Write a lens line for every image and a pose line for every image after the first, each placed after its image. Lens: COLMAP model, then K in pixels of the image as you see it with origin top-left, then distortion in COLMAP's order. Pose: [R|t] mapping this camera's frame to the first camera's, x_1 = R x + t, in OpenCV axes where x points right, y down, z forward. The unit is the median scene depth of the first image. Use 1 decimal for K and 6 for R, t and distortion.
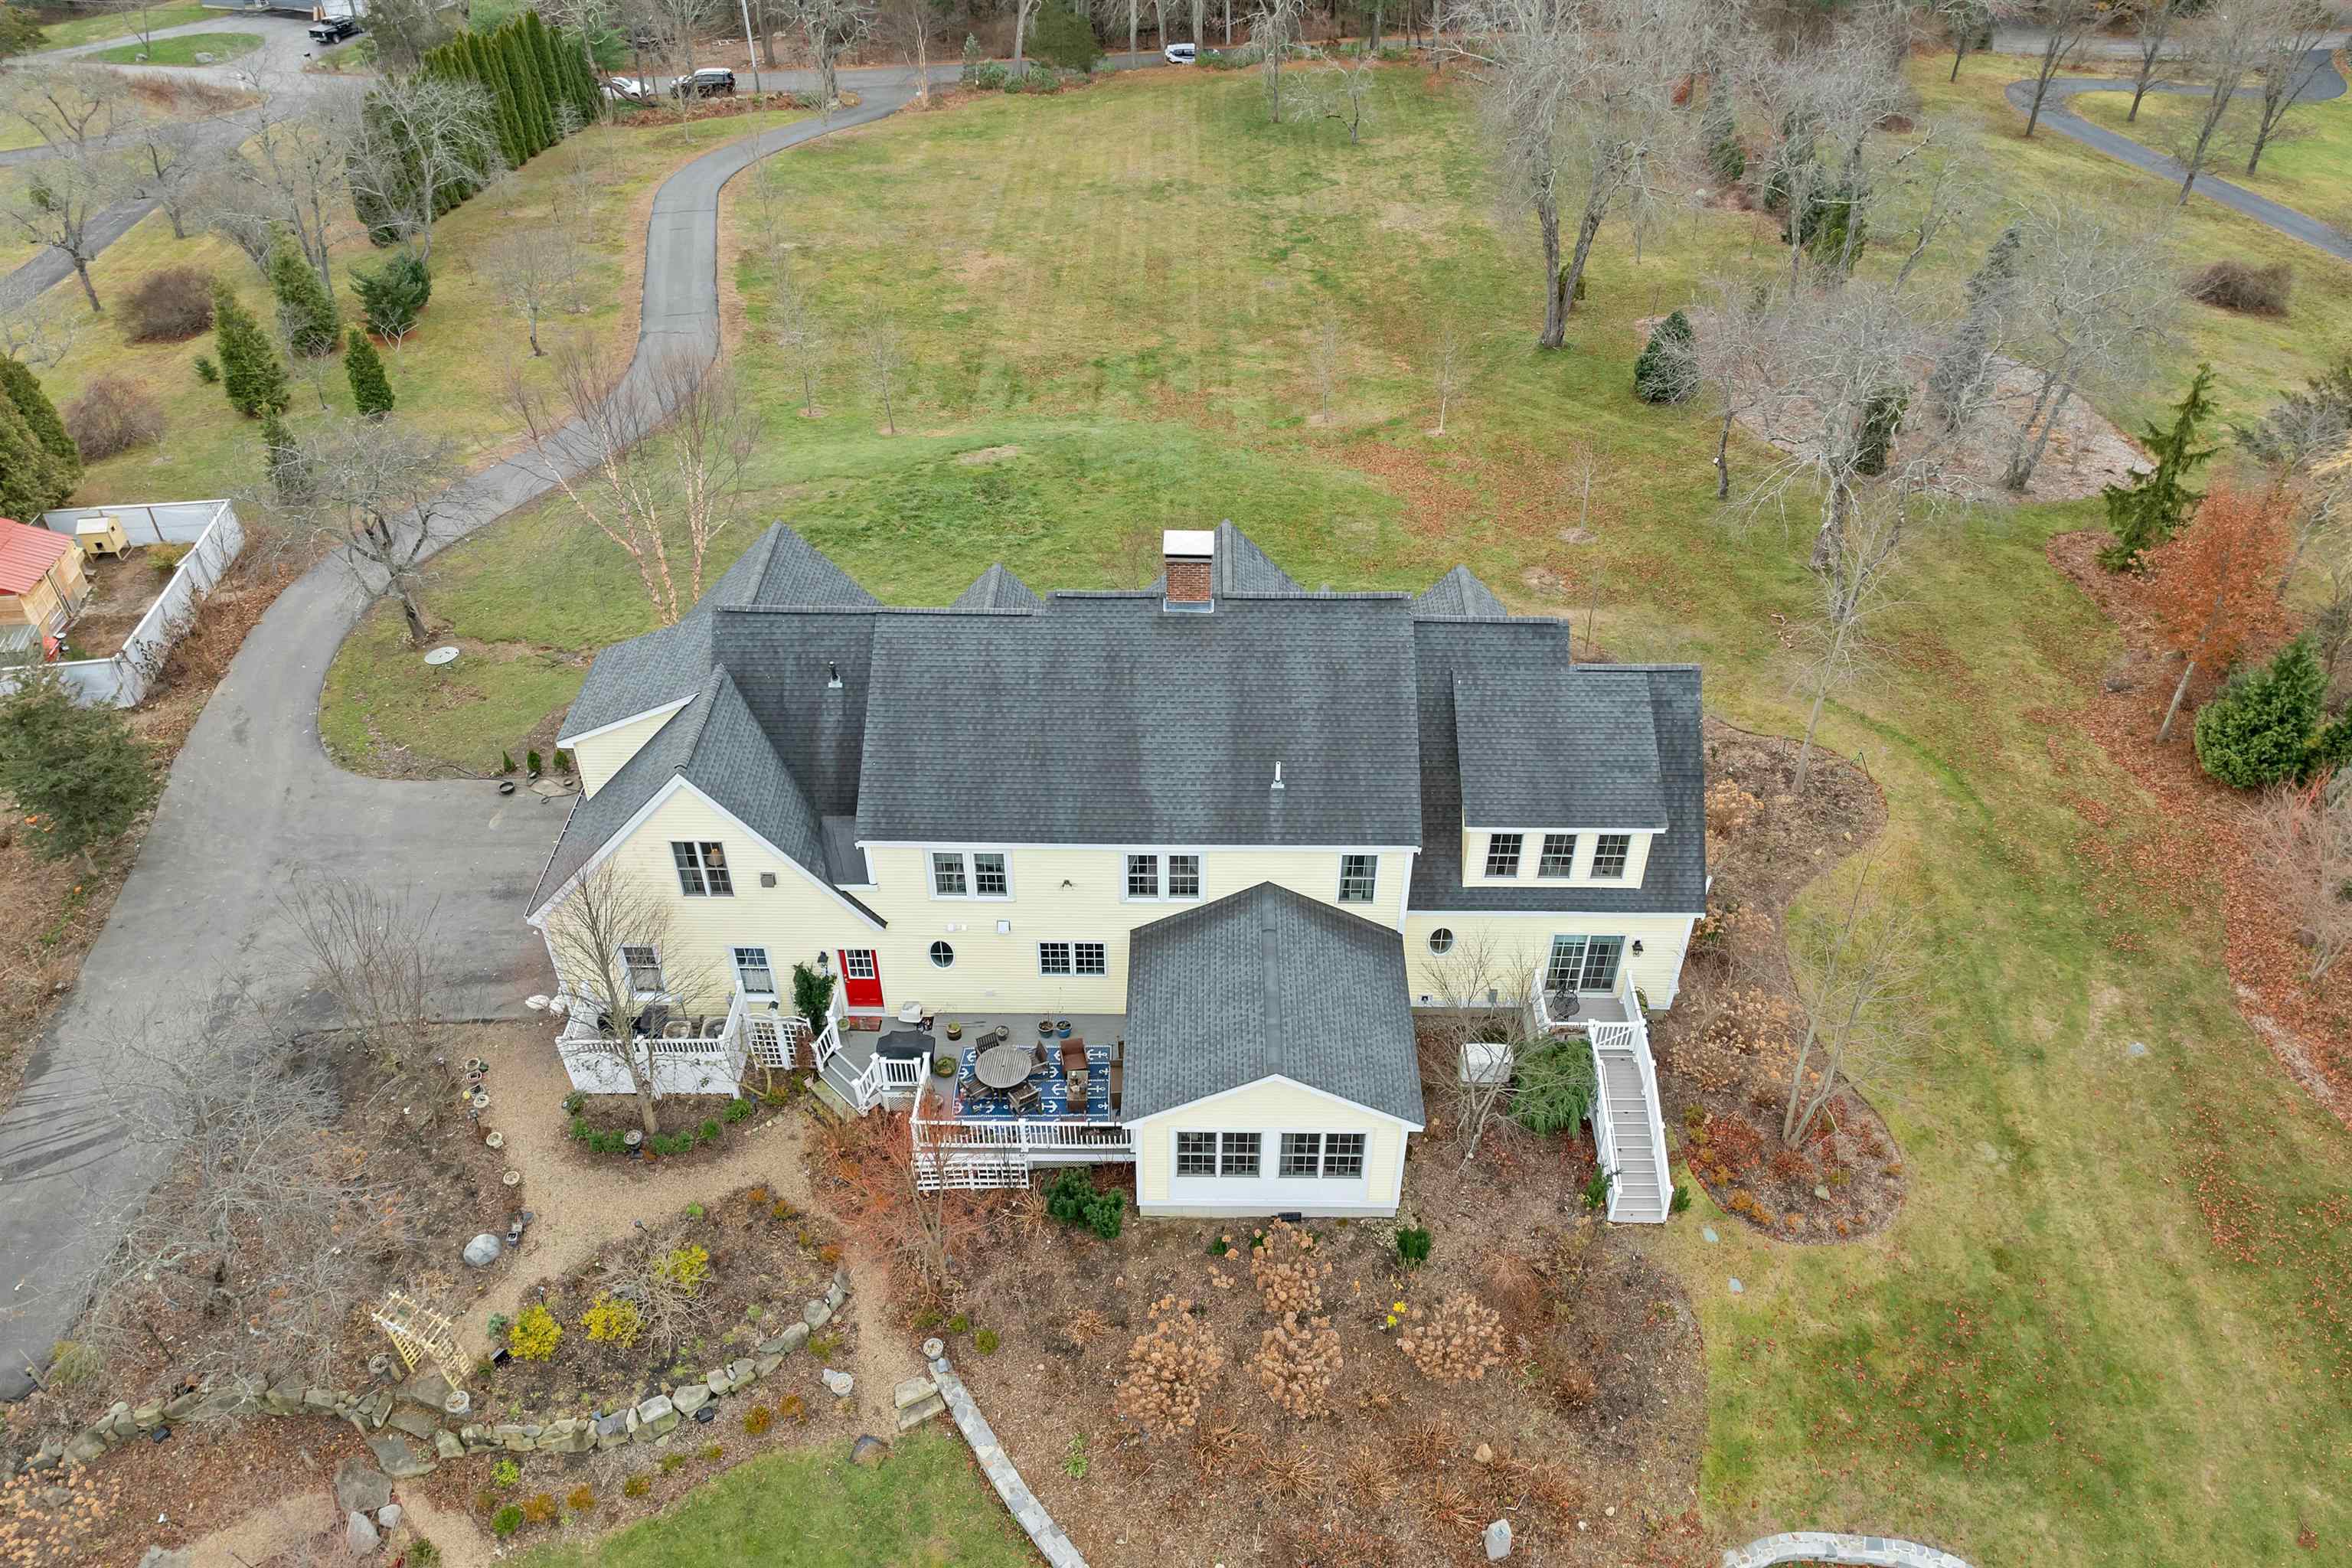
lens RADIAL K [[1692.2, 0, 1208.1], [0, 1692.2, 891.1], [0, 0, 1]] dist [-0.001634, 0.001934]
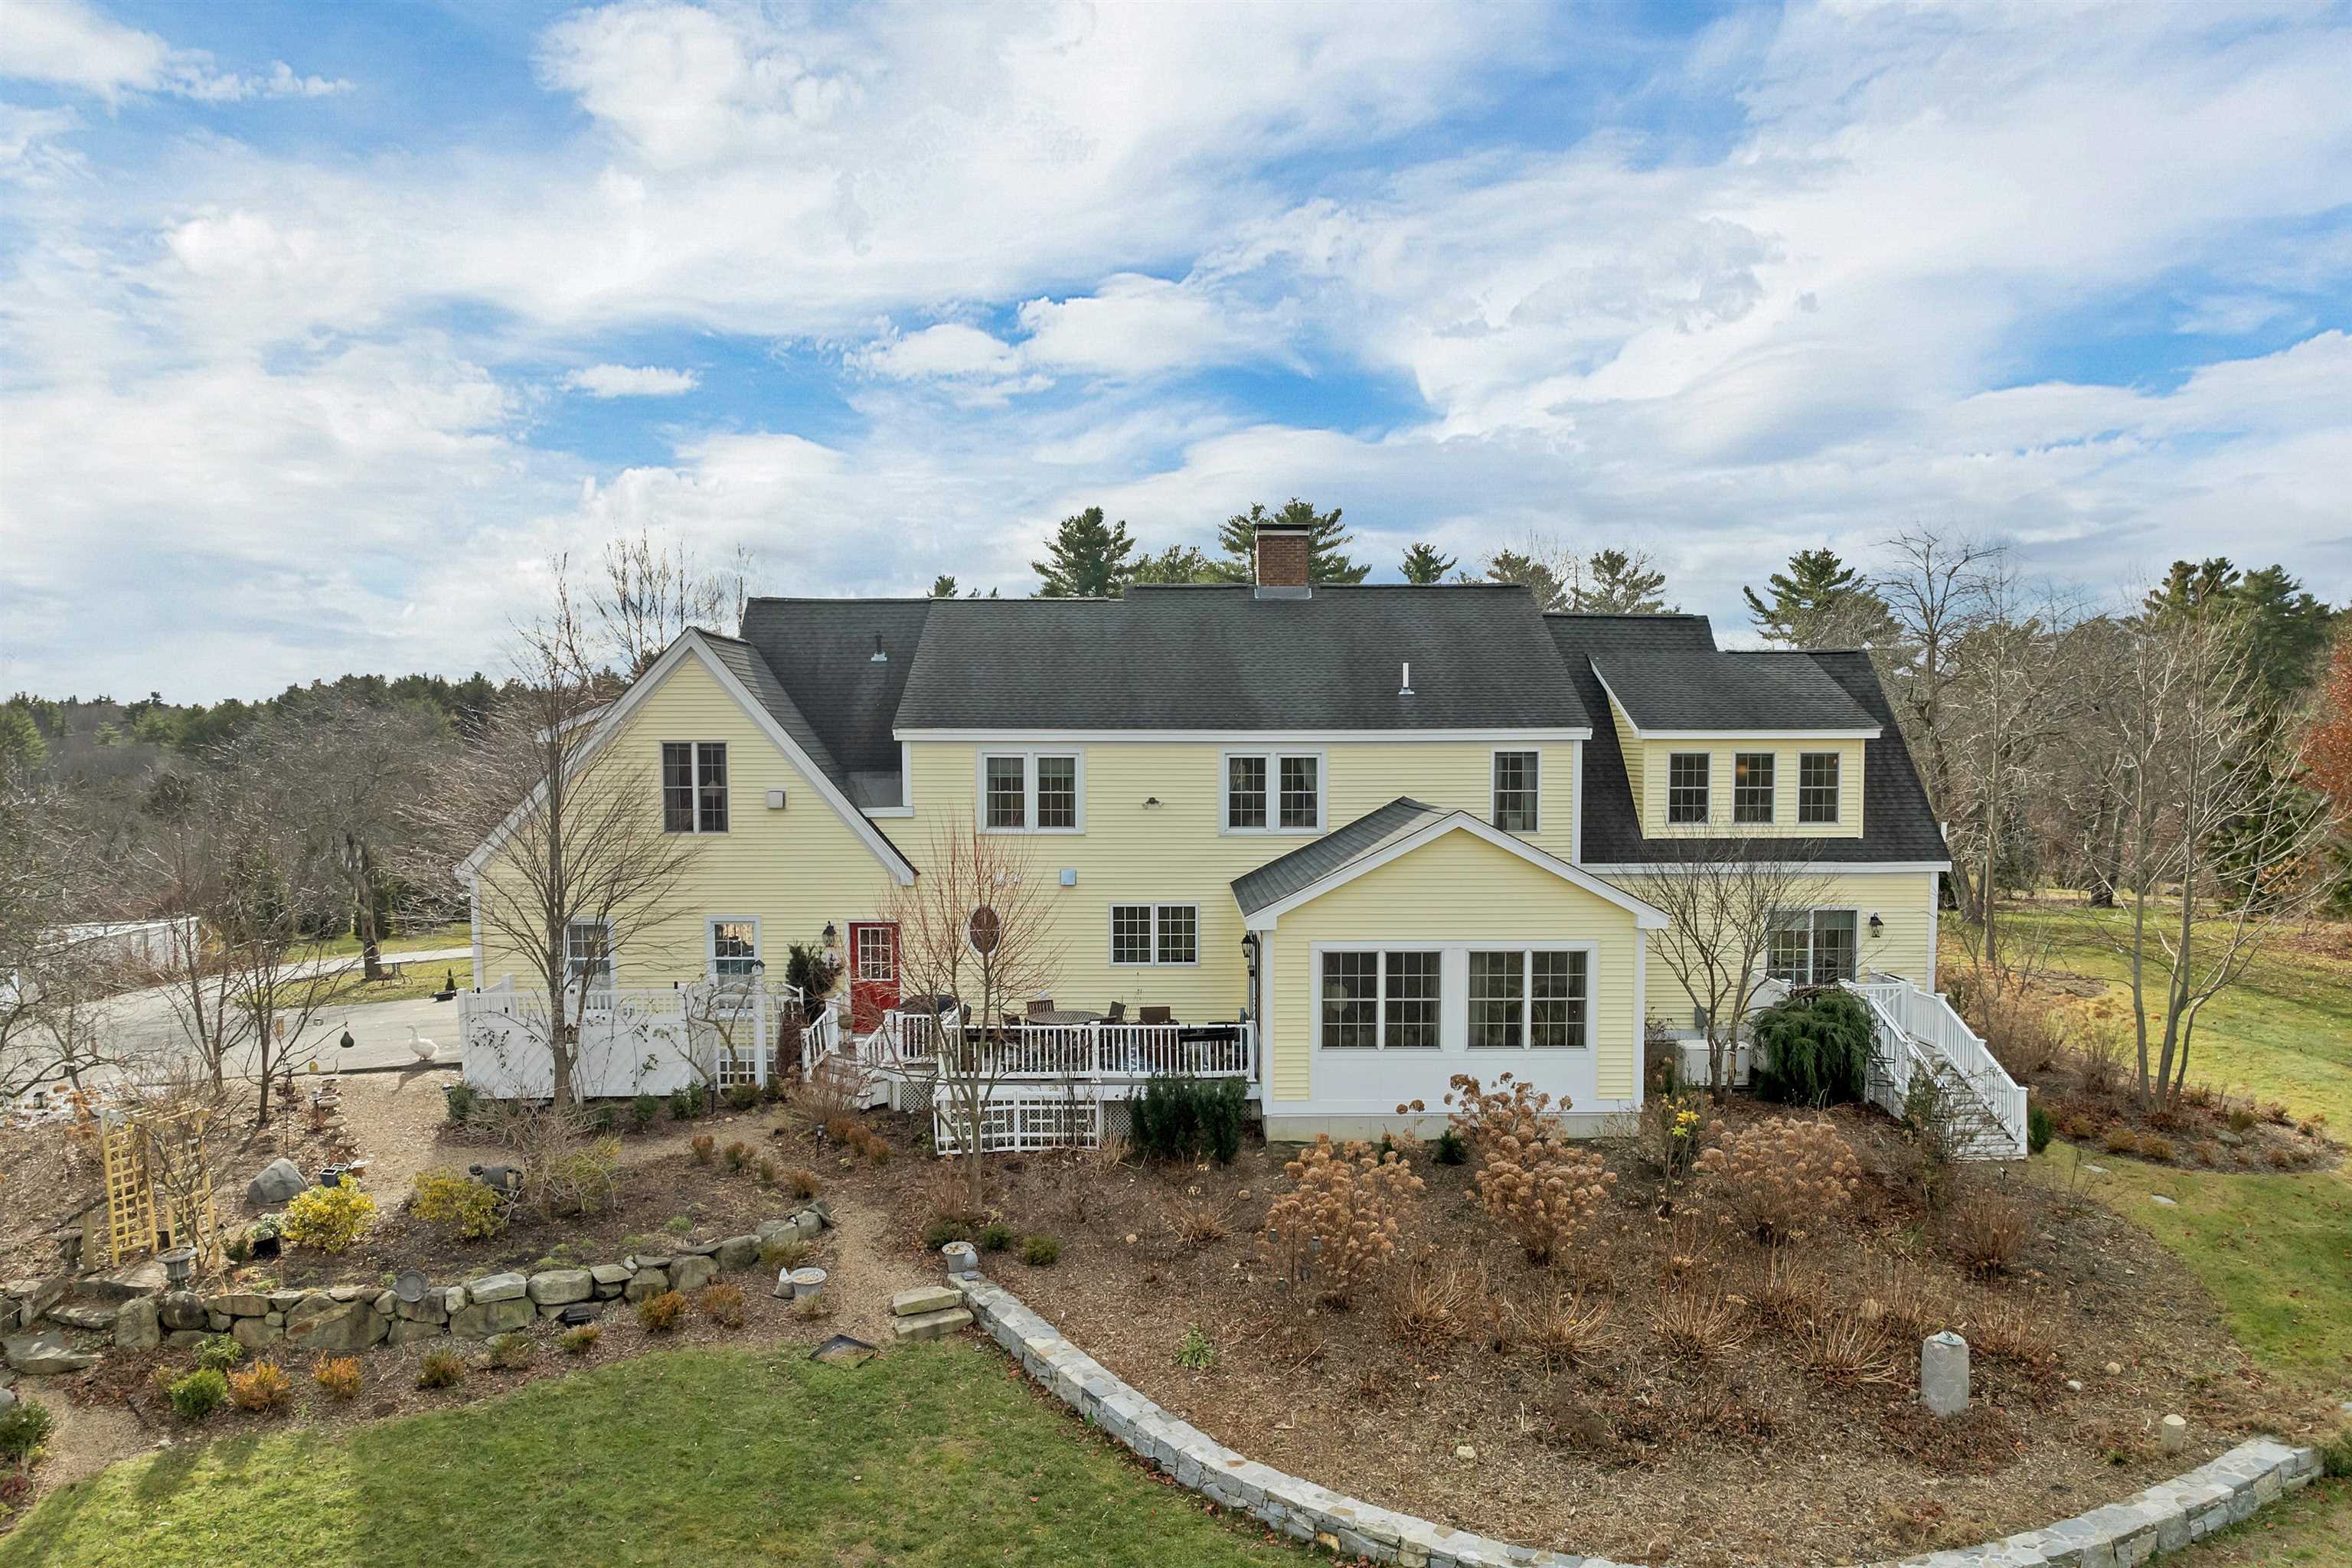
lens RADIAL K [[1692.2, 0, 1208.1], [0, 1692.2, 891.1], [0, 0, 1]] dist [-0.001634, 0.001934]
pose [[0.999642, -0.015566, 0.021743, -0.075974], [0.025436, 0.804416, -0.593522, 0.507242], [-0.008251, 0.593863, 0.804524, 0.388155]]
